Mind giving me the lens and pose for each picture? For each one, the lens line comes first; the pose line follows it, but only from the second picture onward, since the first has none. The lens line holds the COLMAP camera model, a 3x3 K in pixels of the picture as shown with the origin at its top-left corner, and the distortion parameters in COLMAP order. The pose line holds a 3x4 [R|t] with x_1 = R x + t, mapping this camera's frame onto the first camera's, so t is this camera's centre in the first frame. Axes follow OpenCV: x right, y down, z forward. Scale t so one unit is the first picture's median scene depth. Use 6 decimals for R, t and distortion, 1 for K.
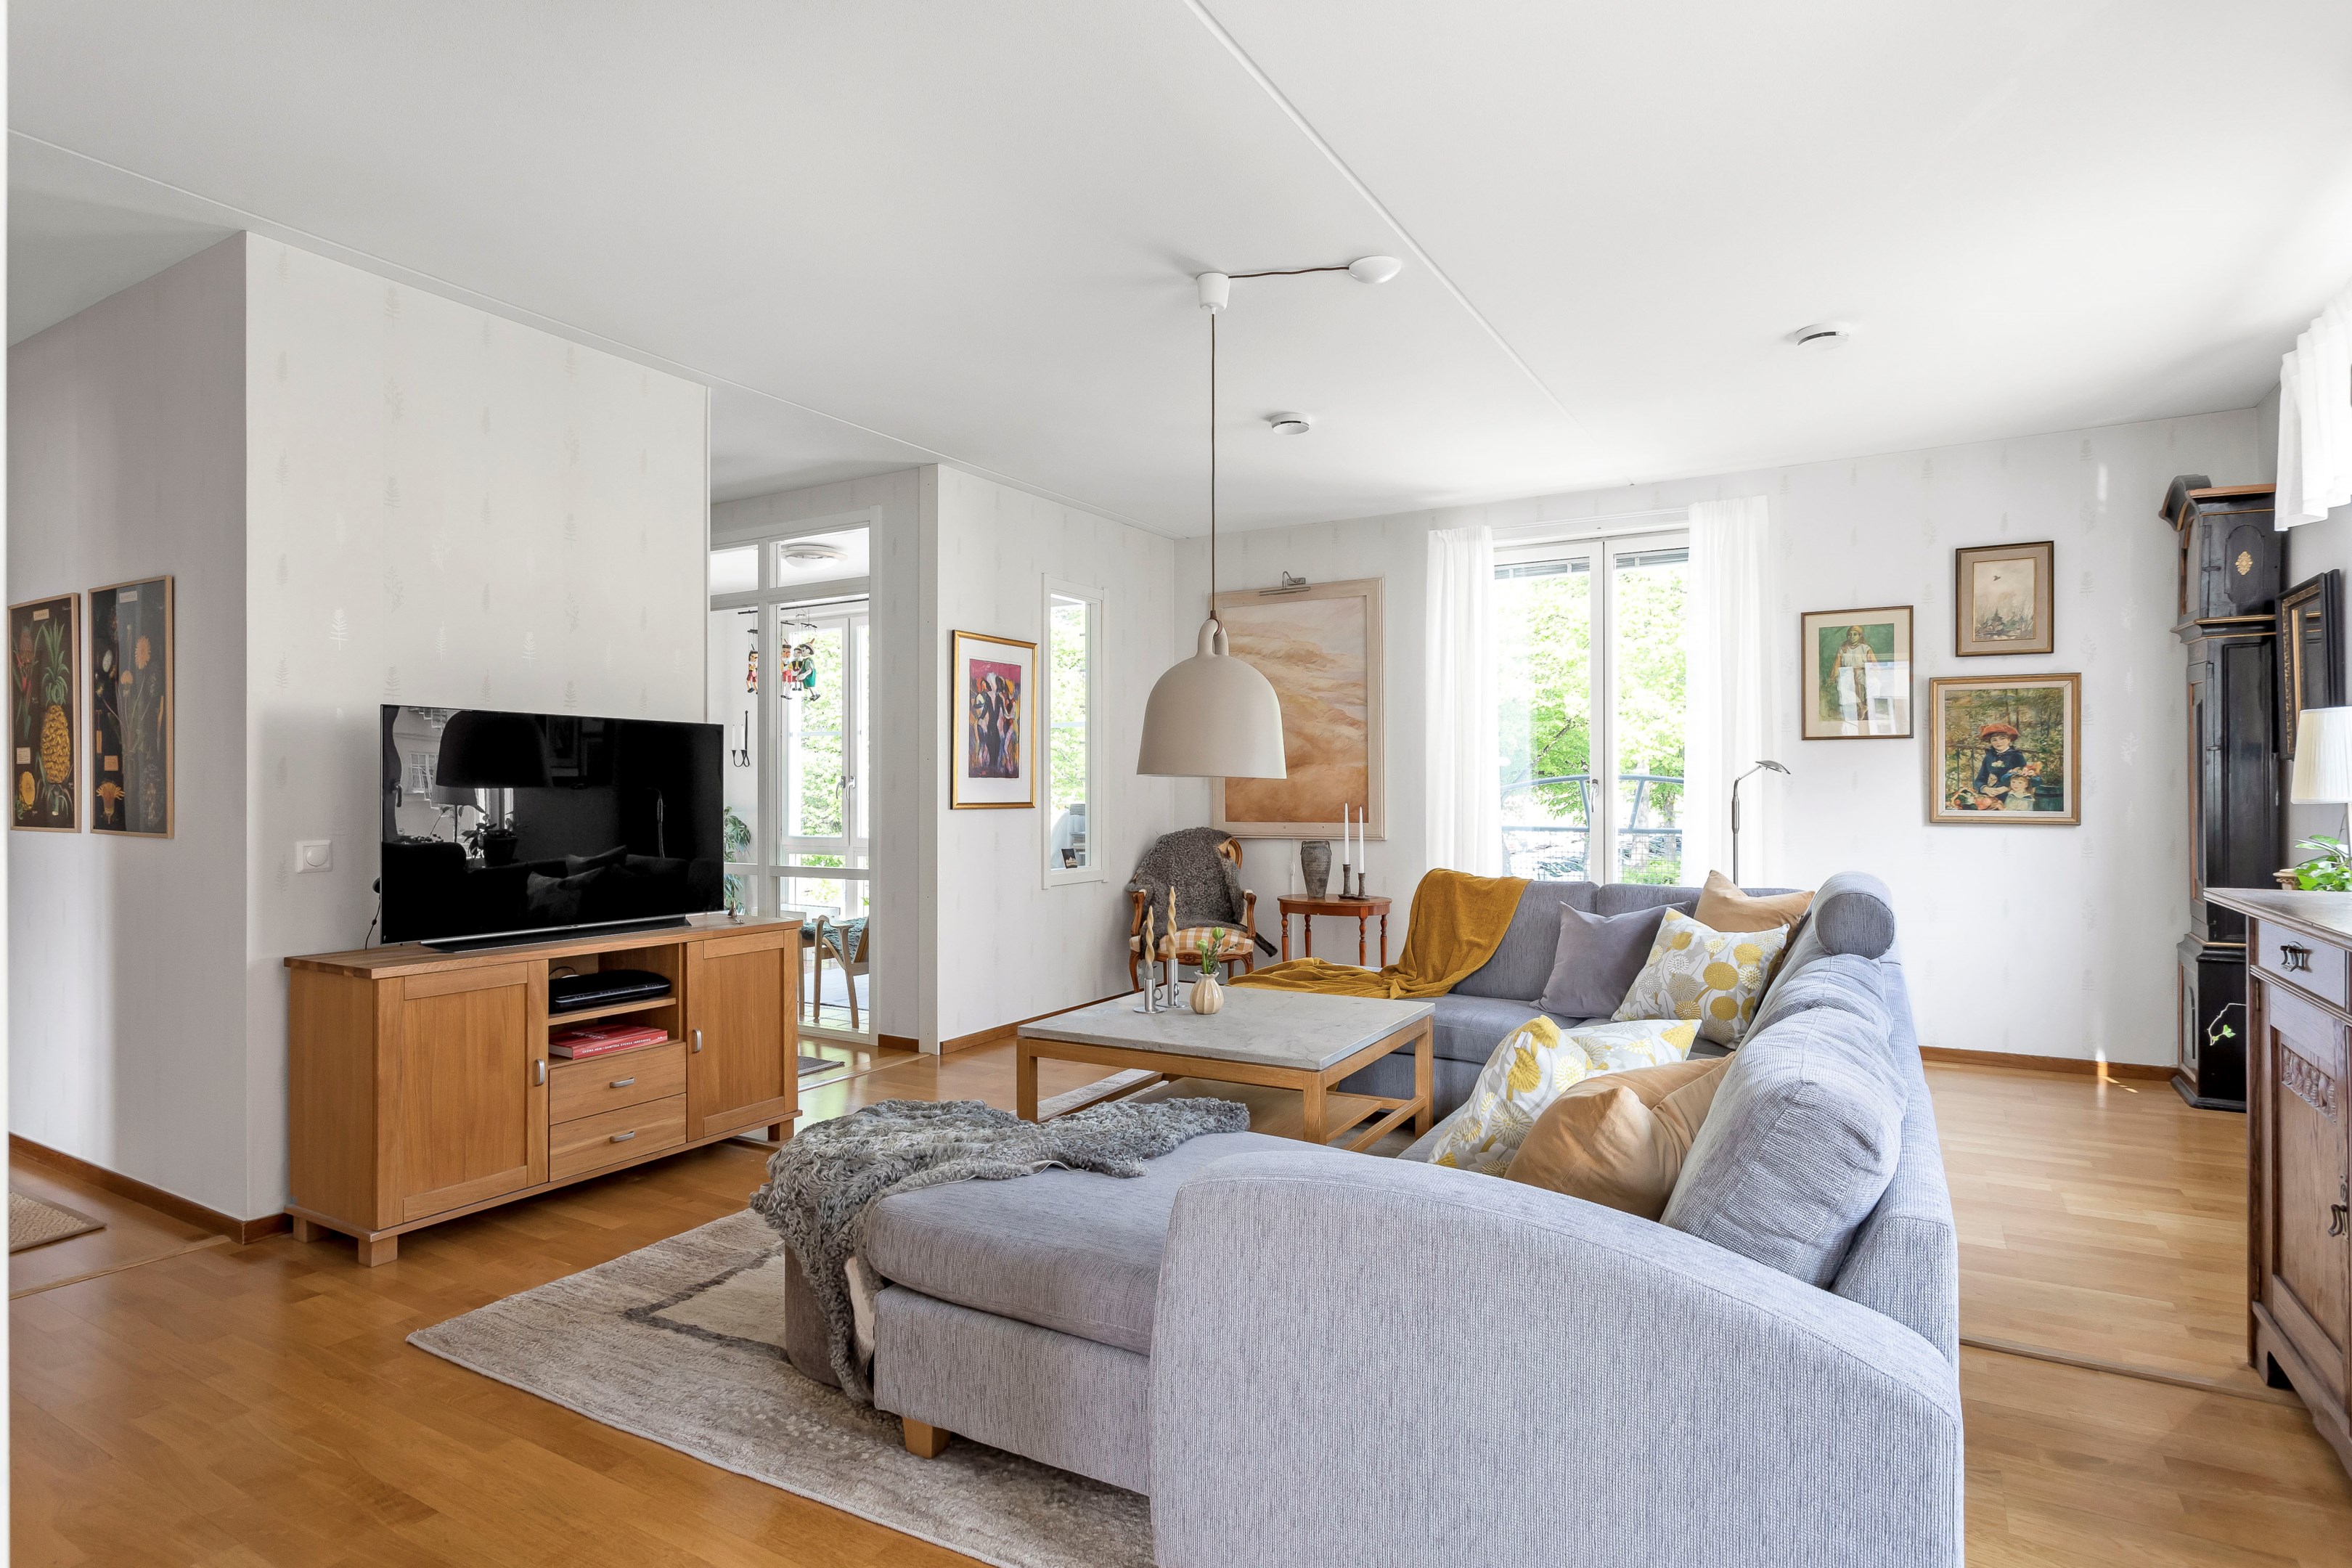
lens RADIAL K [[1250.2, 0, 1167.3], [0, 1250.2, 790.6], [0, 0, 1]] dist [0.008225, 0.000853]
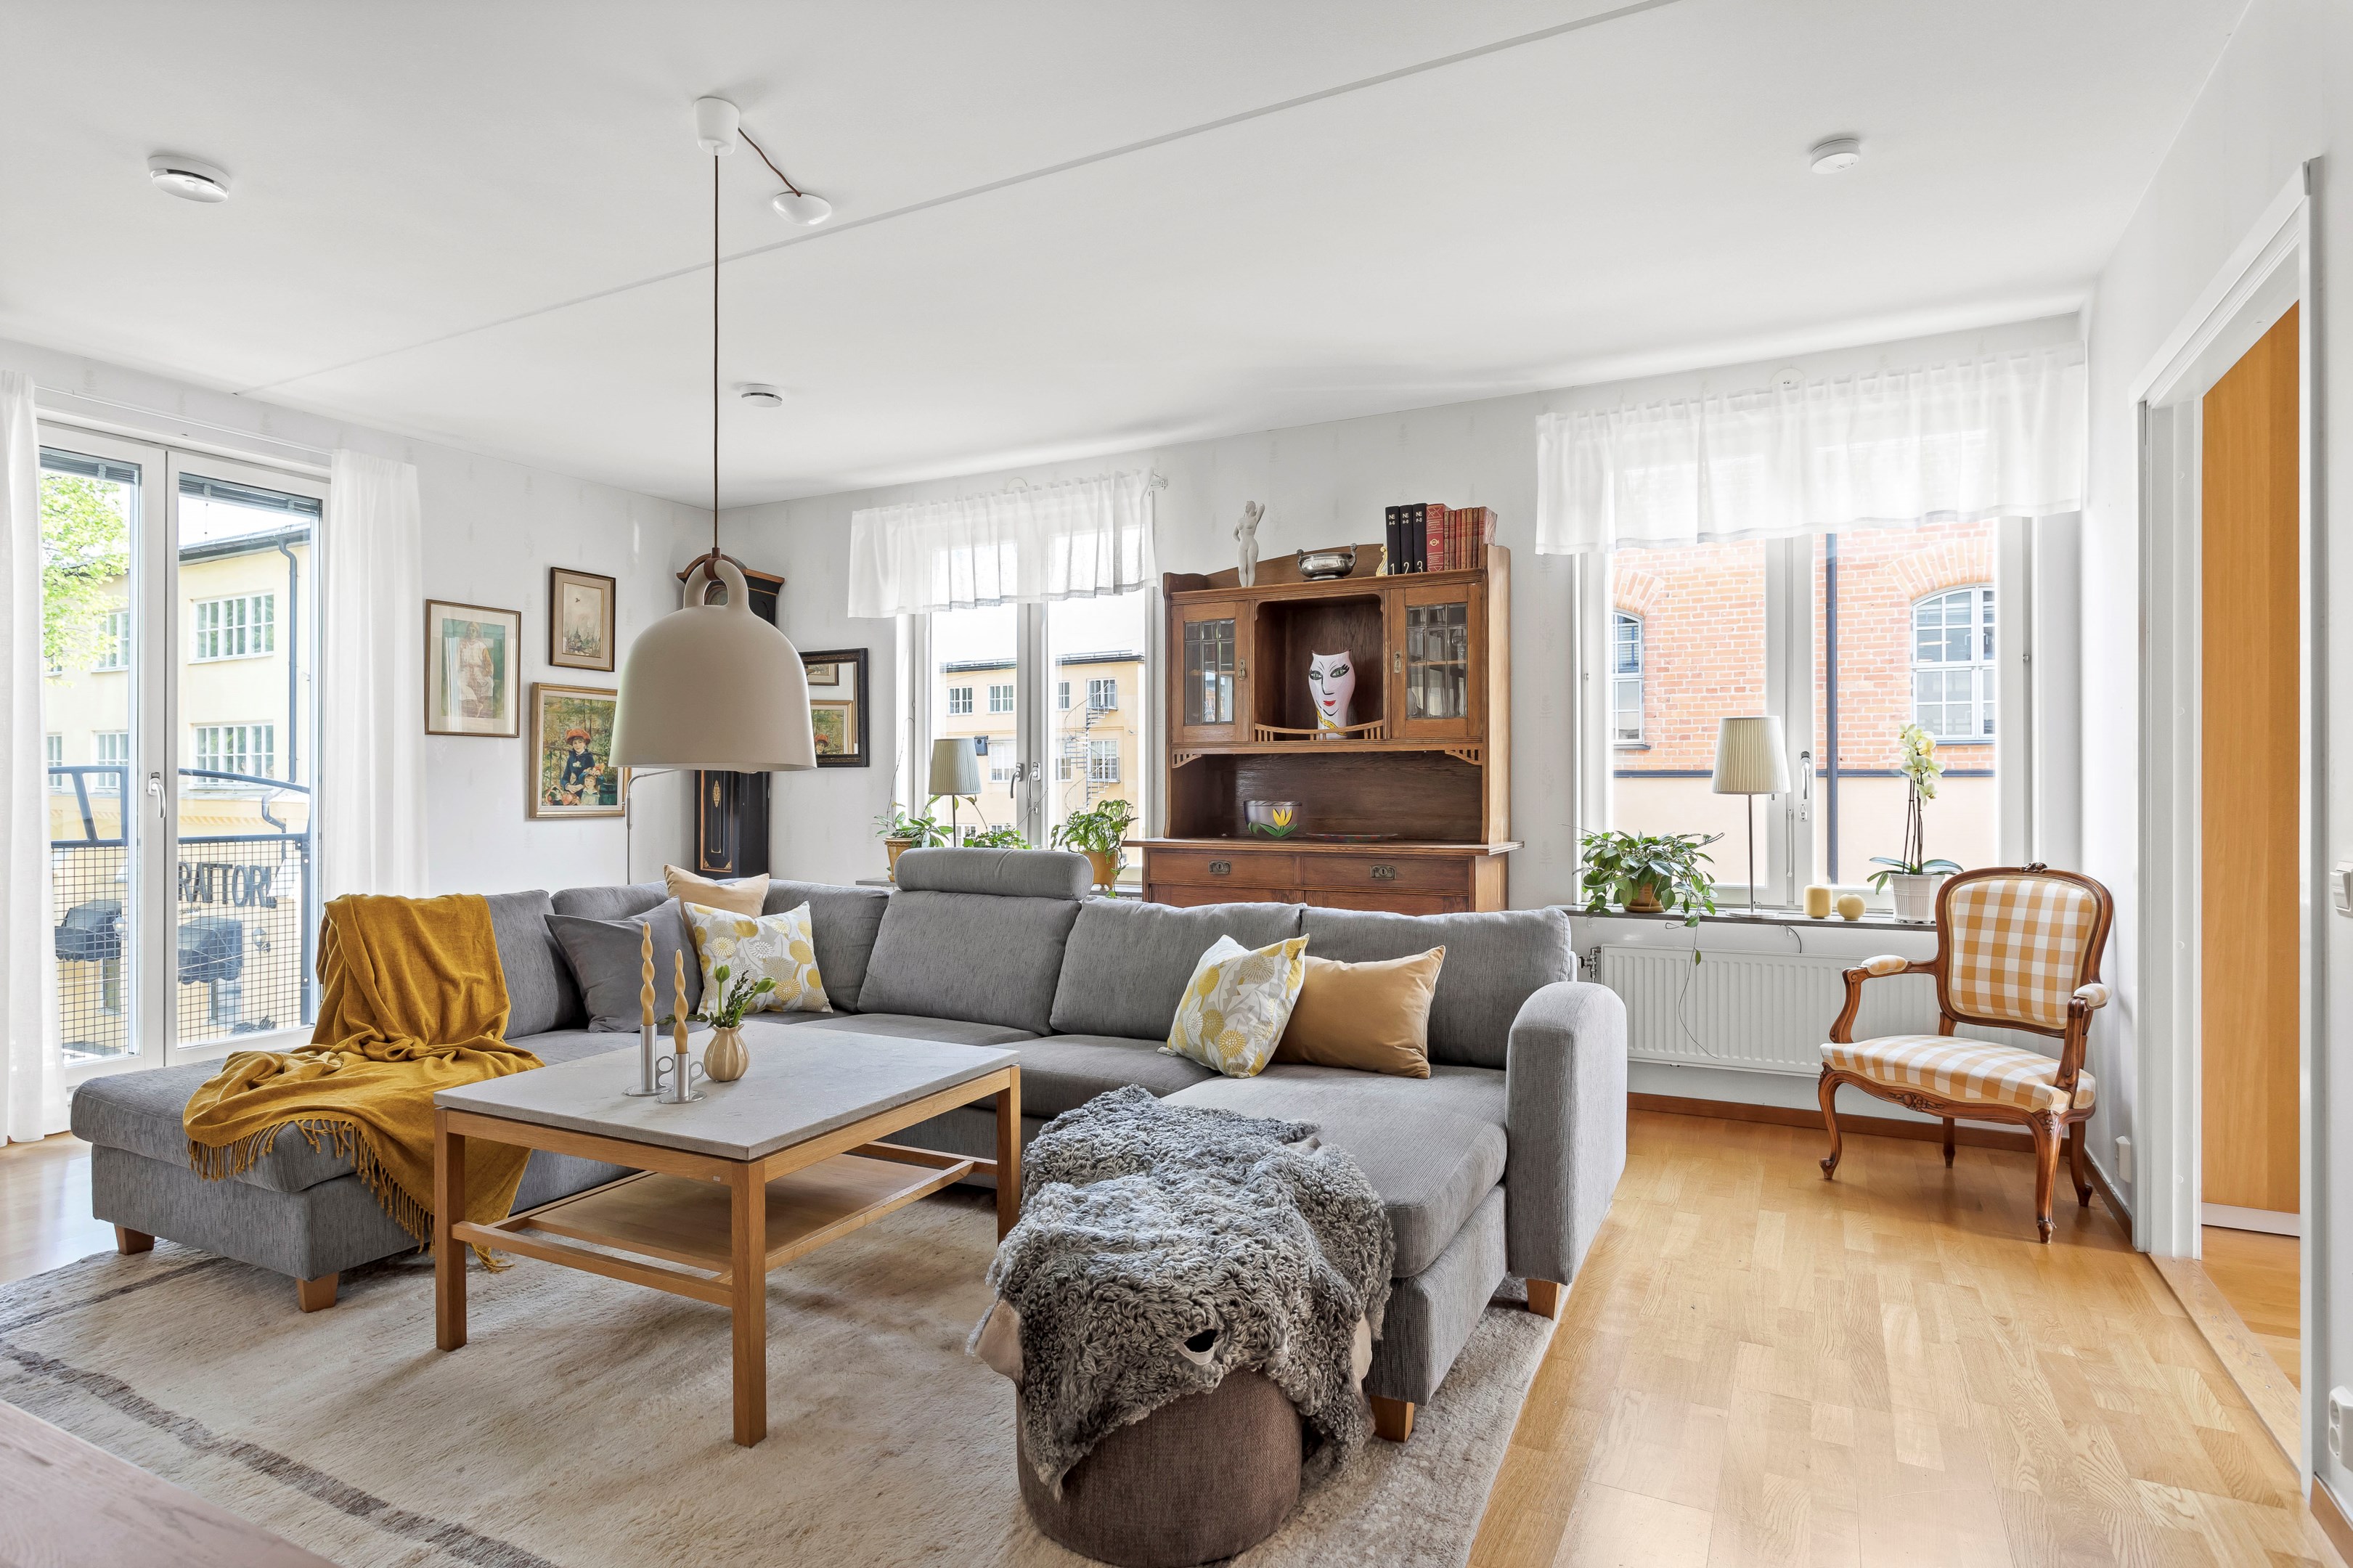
lens RADIAL K [[1250.6, 0, 1175.7], [0, 1250.6, 780.6], [0, 0, 1]] dist [0.008225, 0.000853]
pose [[-0.042586, 0.006783, 0.999070, -0.488702], [-0.003061, 0.999971, -0.006920, -0.000488], [-0.999088, -0.003353, -0.042564, 0.506245]]
